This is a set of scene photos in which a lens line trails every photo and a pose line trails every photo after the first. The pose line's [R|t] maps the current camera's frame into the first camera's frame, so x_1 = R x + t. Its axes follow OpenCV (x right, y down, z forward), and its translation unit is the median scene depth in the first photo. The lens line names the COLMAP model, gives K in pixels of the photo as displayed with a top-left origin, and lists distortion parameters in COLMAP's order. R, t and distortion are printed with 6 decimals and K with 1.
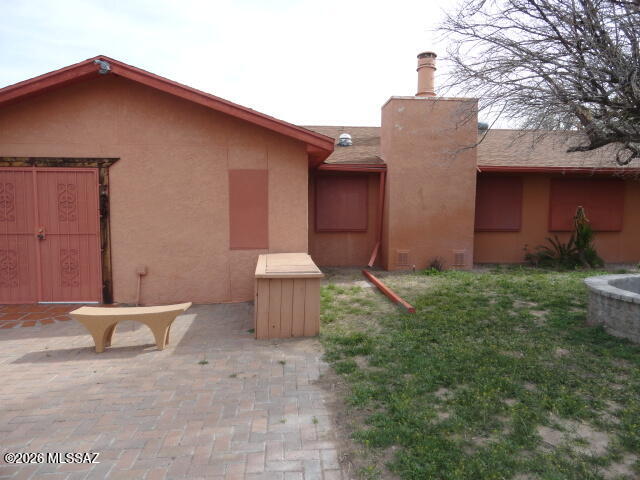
lens RADIAL K [[439.0, 0, 320.0], [0, 439.0, 240.0], [0, 0, 1]] dist [-0.002411, -0.000557]
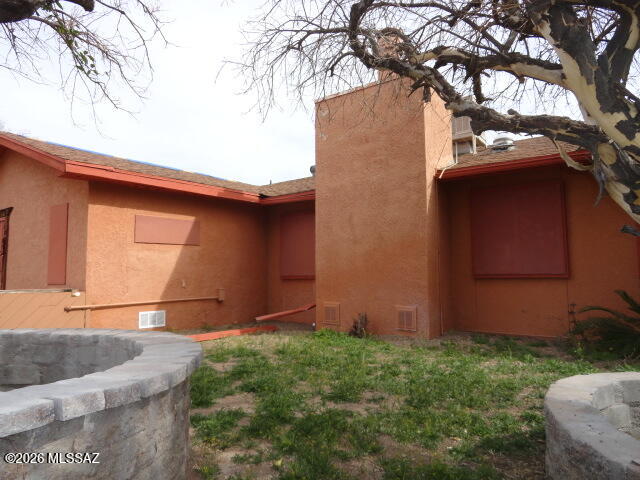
lens RADIAL K [[439.0, 0, 320.0], [0, 439.0, 240.0], [0, 0, 1]] dist [-0.002411, -0.000557]
pose [[0.770015, -0.054402, -0.635702, 0.630482], [-0.036881, 0.990897, -0.129471, 0.015717], [0.636959, 0.123140, 0.760999, 0.441965]]
